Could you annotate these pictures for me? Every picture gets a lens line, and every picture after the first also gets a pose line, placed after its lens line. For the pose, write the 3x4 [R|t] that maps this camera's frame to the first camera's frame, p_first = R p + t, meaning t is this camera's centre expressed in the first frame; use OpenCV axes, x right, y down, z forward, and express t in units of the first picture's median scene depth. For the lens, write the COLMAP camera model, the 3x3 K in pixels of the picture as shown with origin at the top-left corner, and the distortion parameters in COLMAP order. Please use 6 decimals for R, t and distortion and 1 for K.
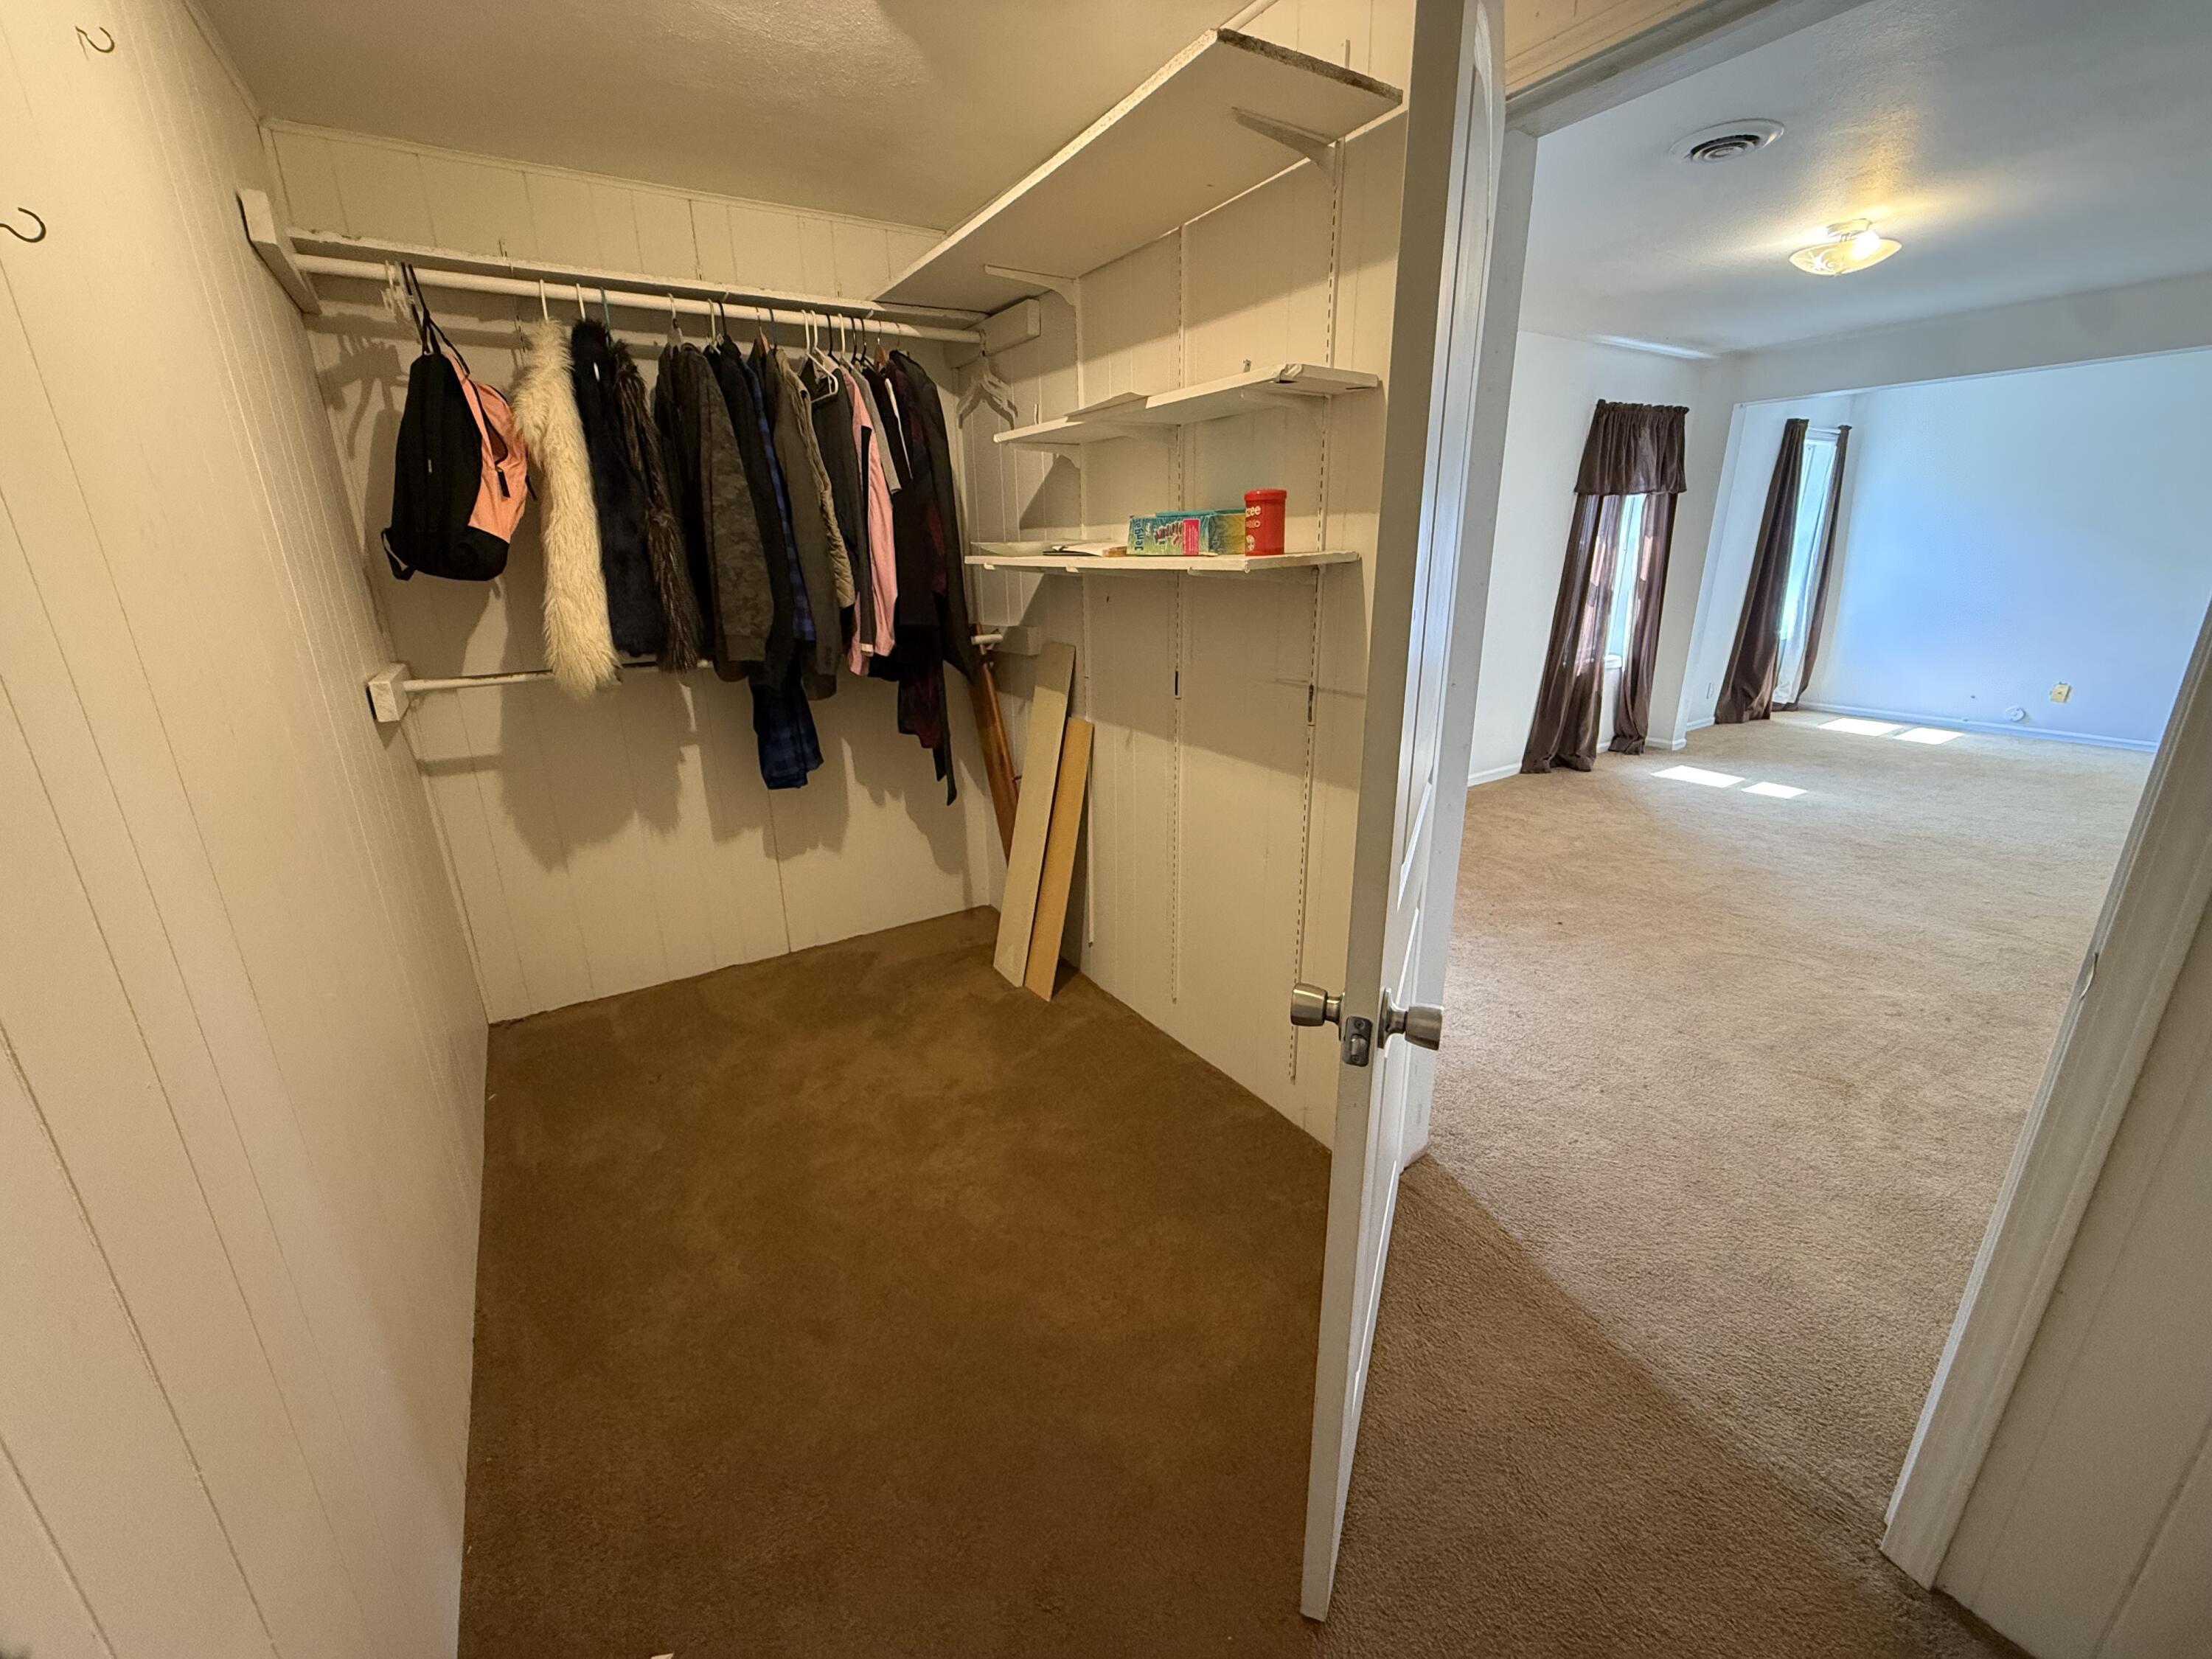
lens RADIAL K [[883.4, 0, 1103.7], [0, 883.4, 830.0], [0, 0, 1]] dist [0.000389, 0.000181]
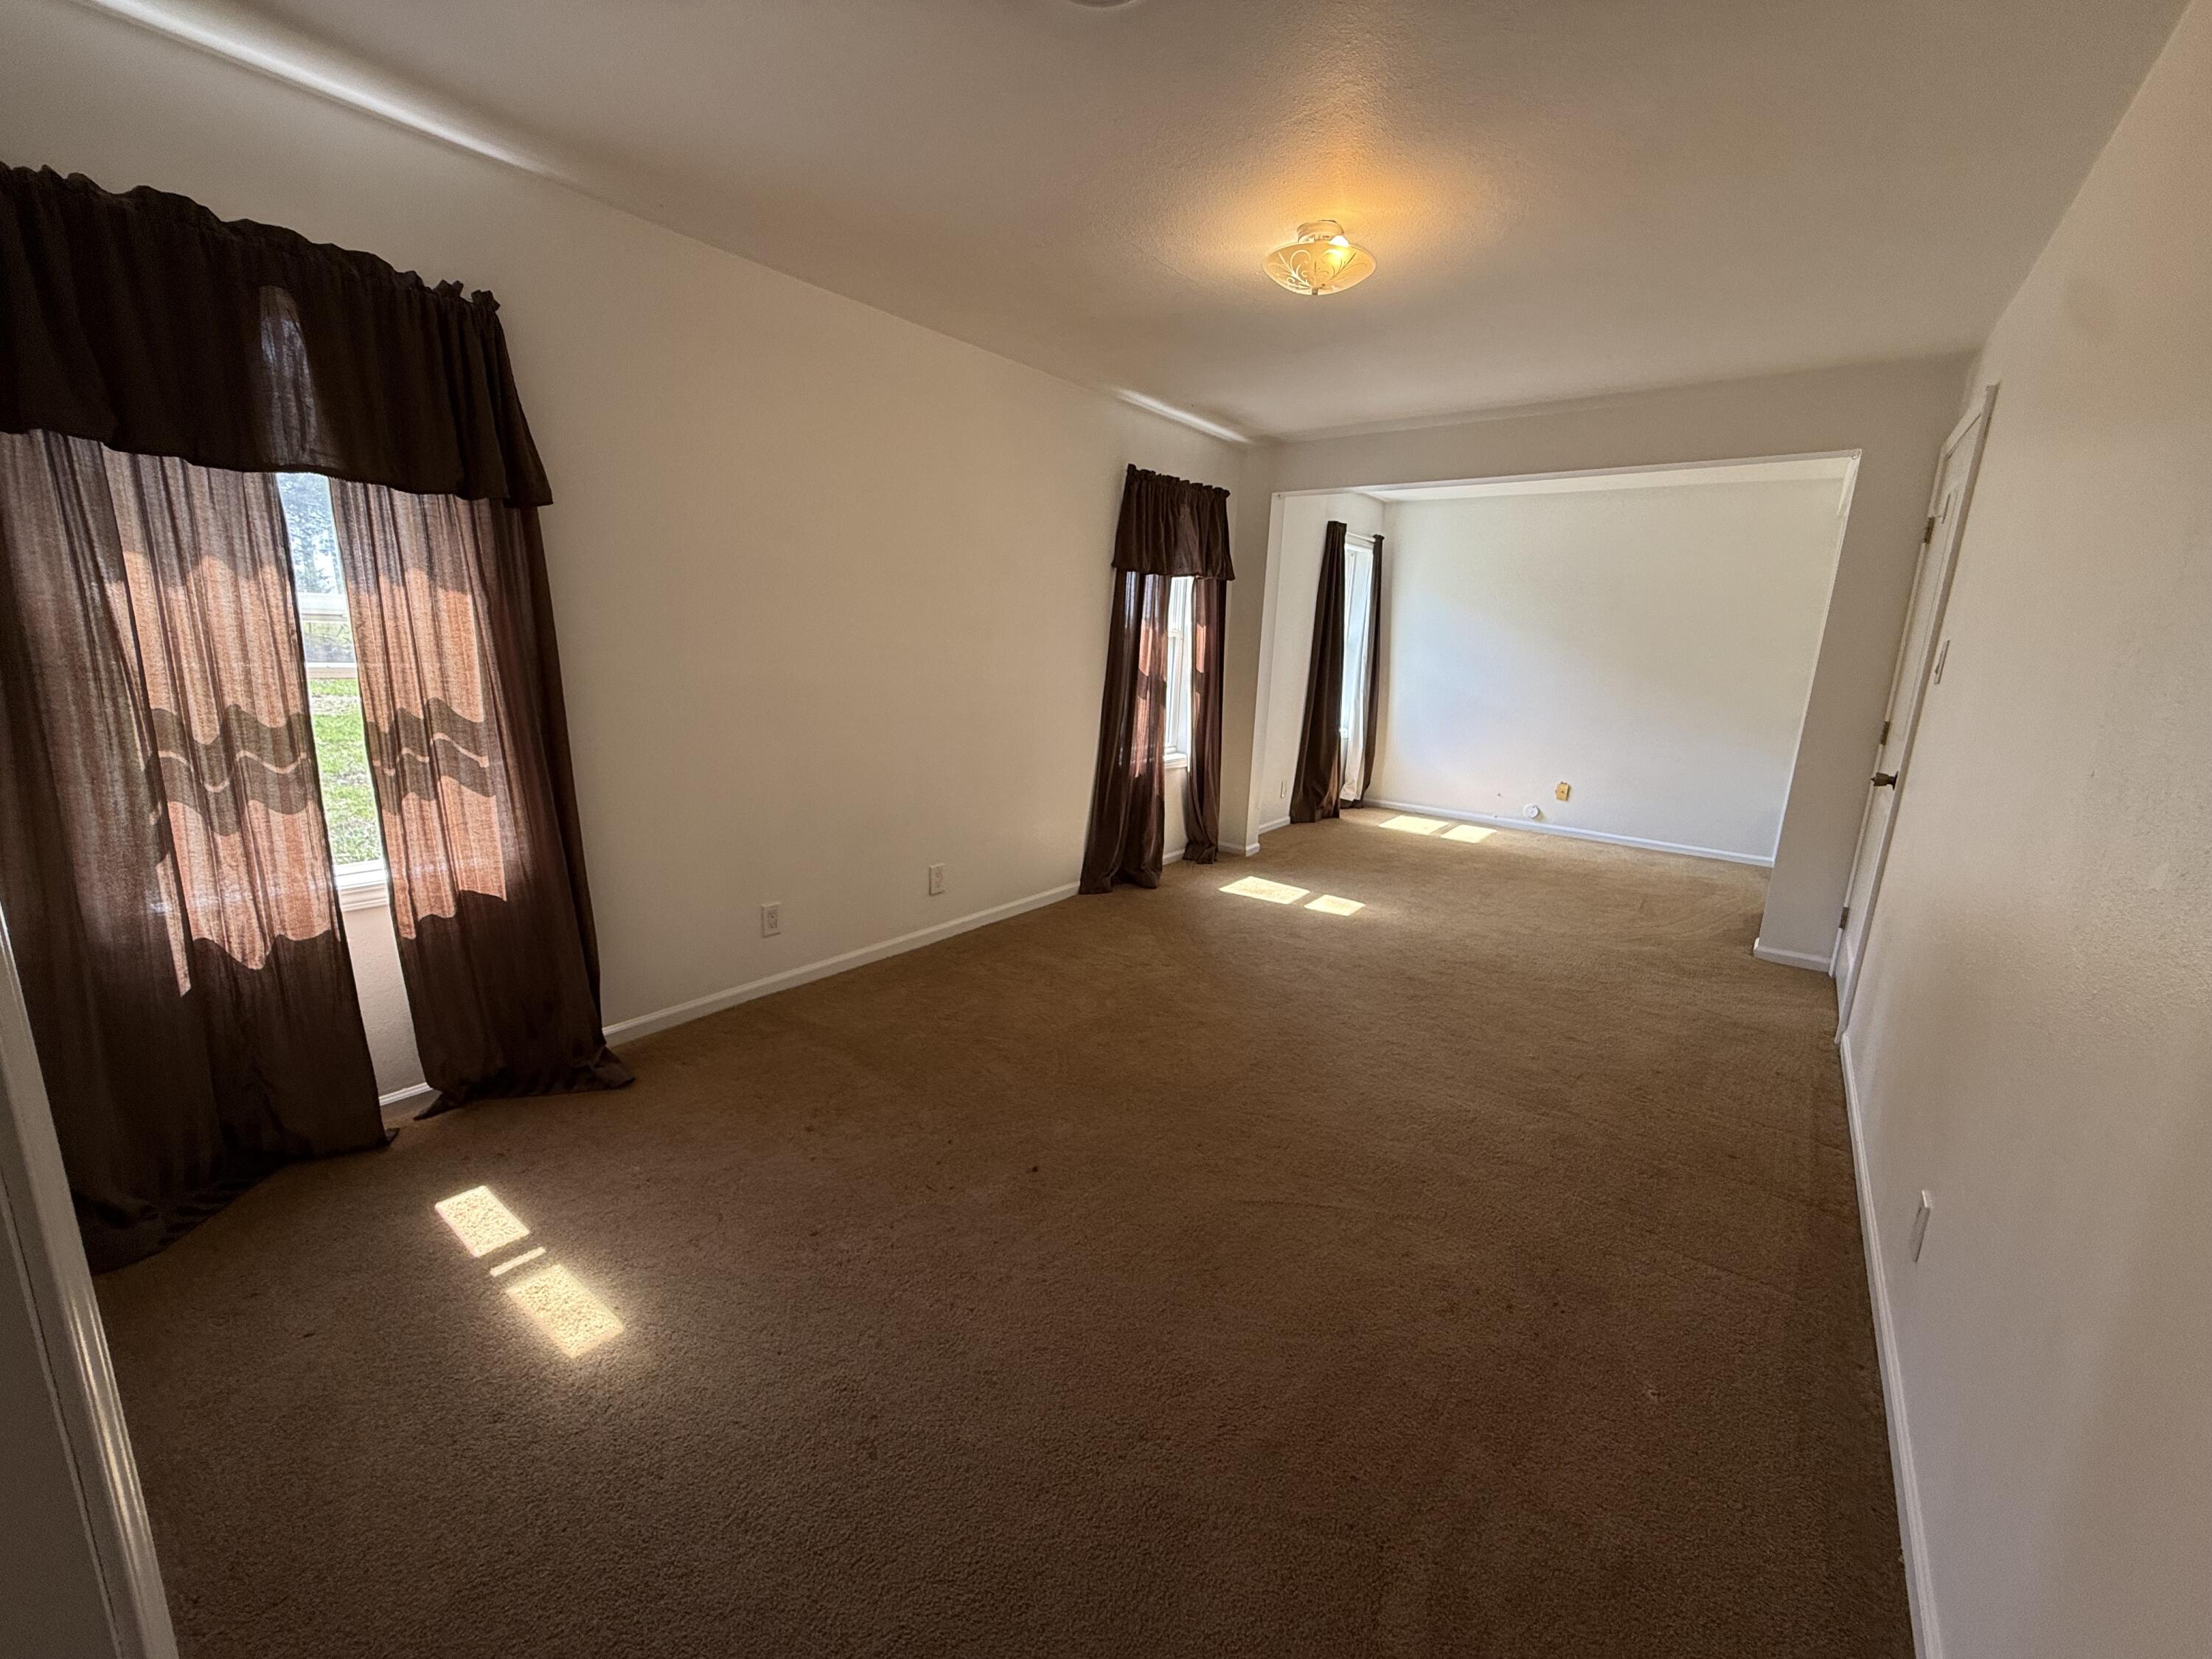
lens RADIAL K [[883.4, 0, 1102.4], [0, 883.4, 828.2], [0, 0, 1]] dist [0.000389, 0.000181]
pose [[0.939751, -0.018620, 0.341351, 0.211359], [0.050710, 0.995061, -0.085329, -0.053777], [-0.338077, 0.097498, 0.936055, 0.210448]]
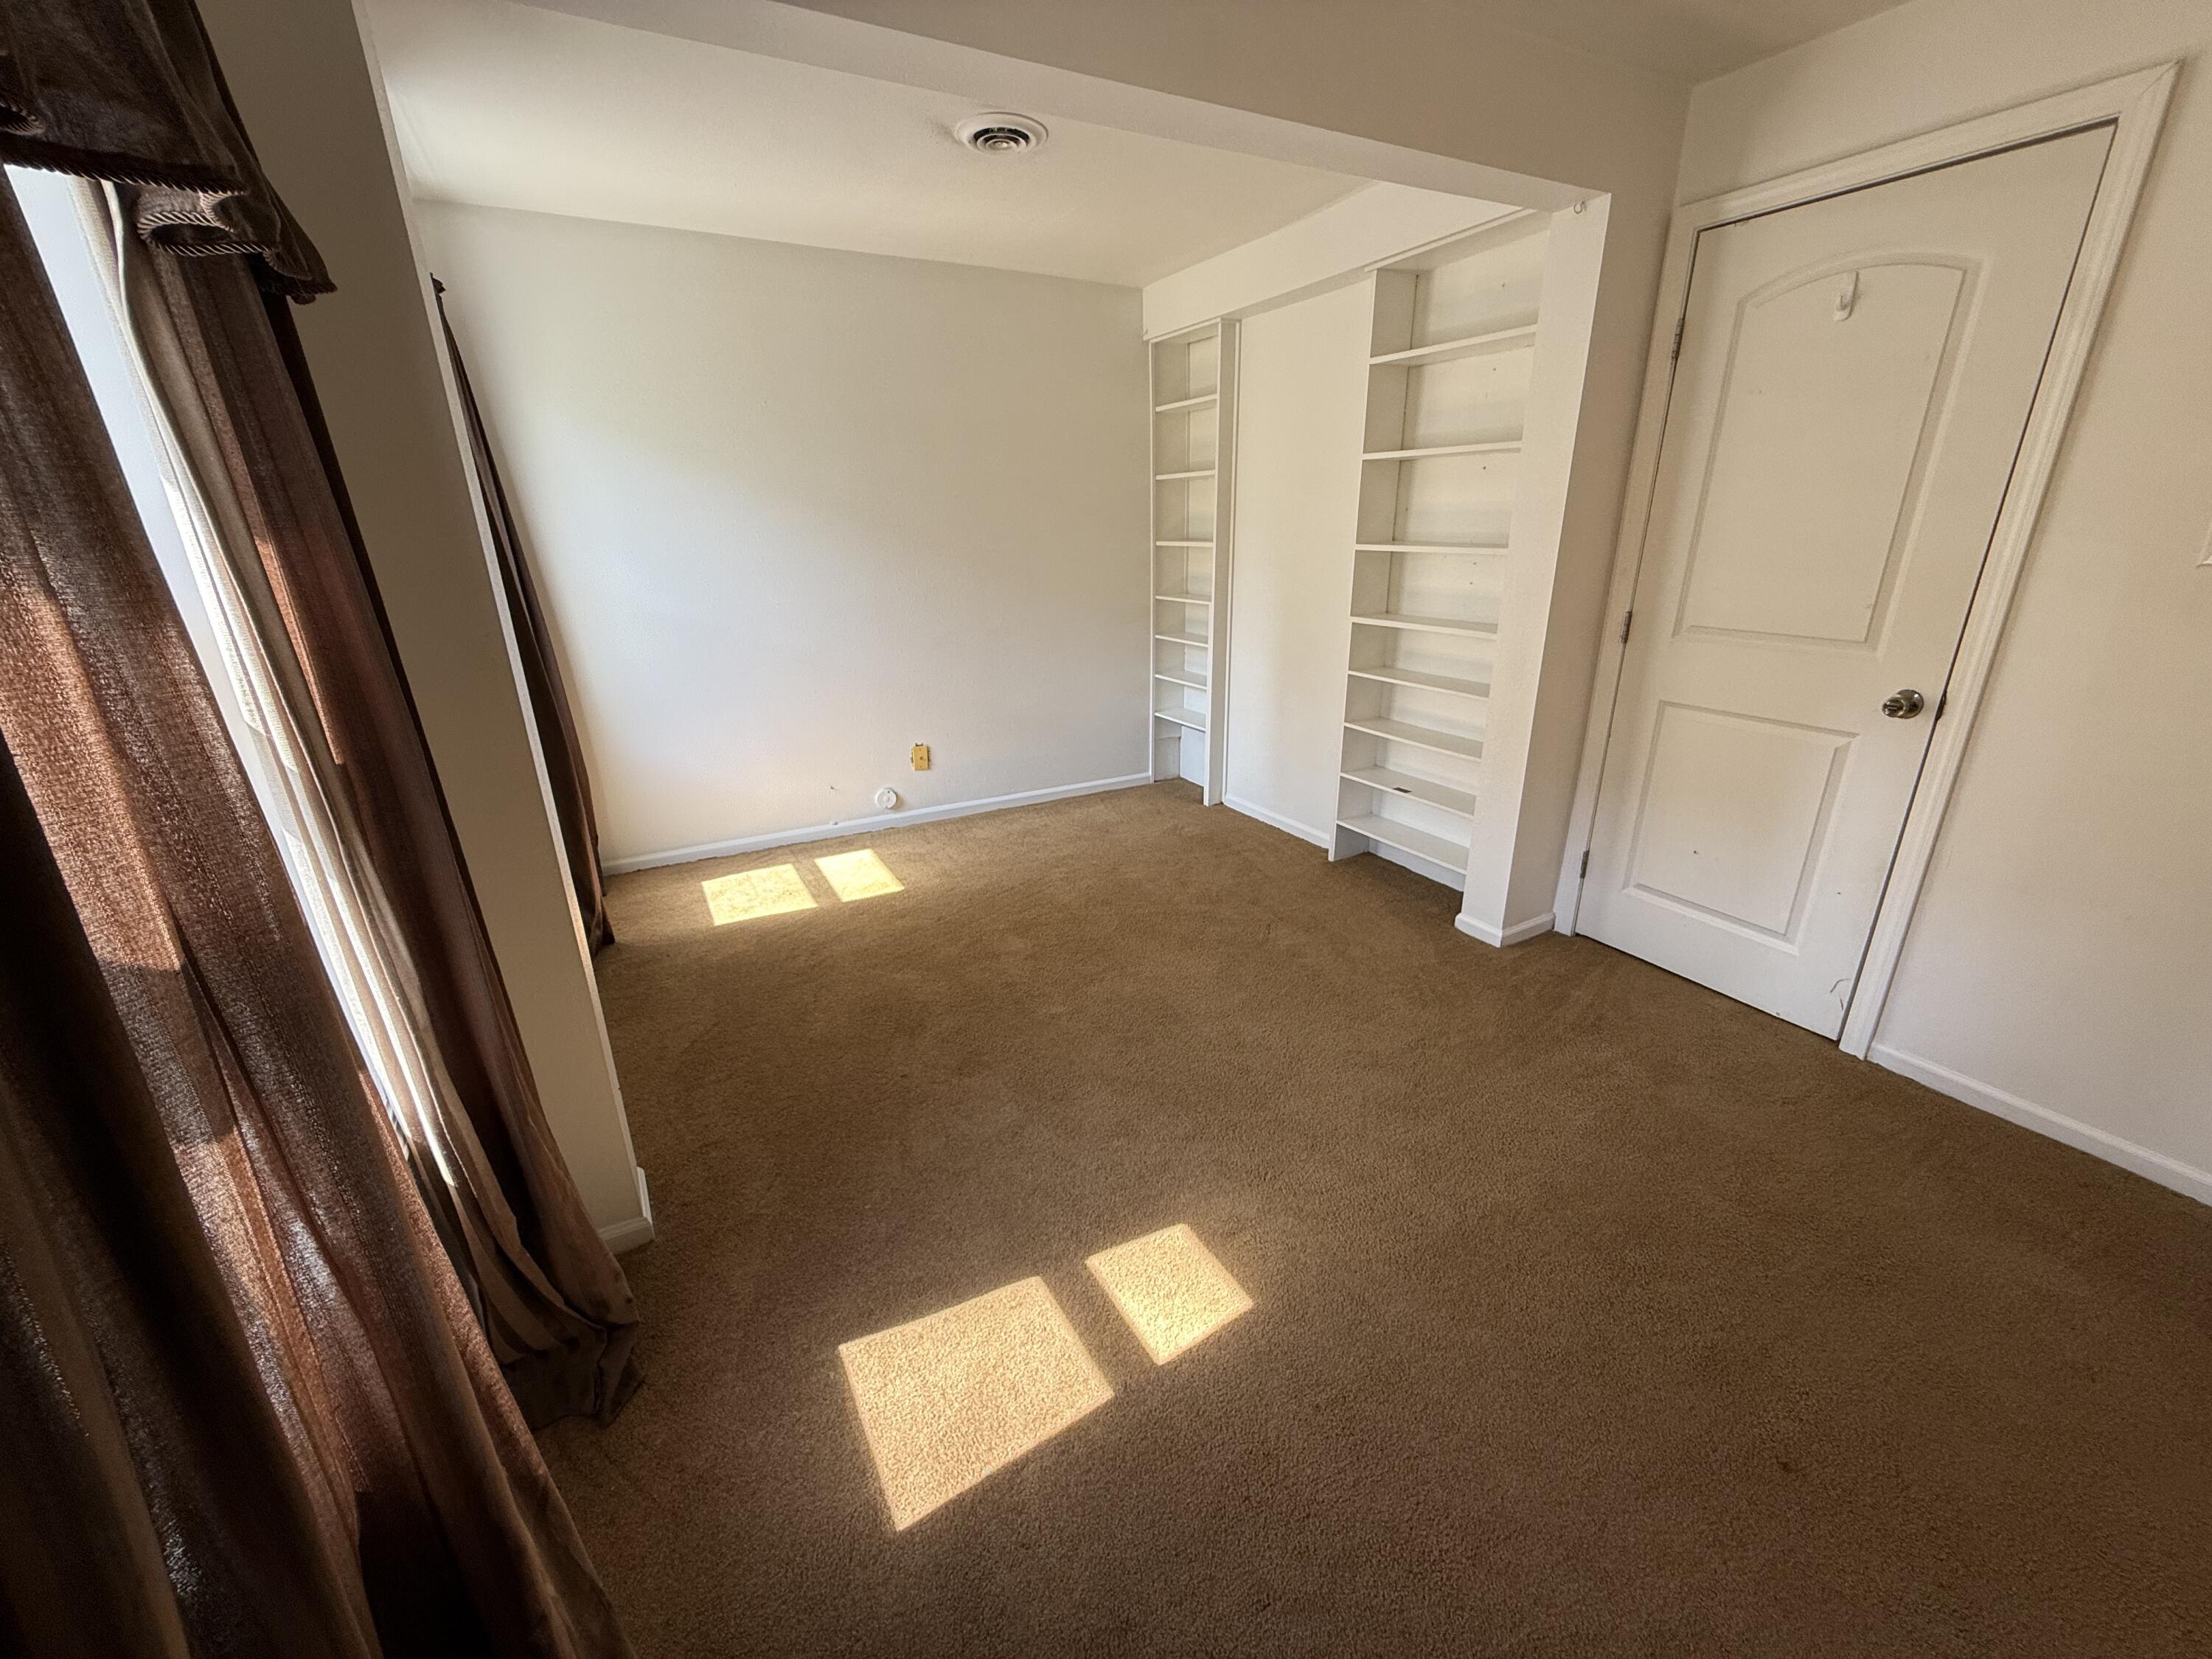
lens RADIAL K [[883.4, 0, 1102.3], [0, 883.4, 844.1], [0, 0, 1]] dist [0.000389, 0.000181]
pose [[0.070718, -0.330198, 0.941259, 0.468133], [0.321338, 0.900859, 0.291883, -0.288599], [-0.944320, 0.281821, 0.169812, 0.874678]]
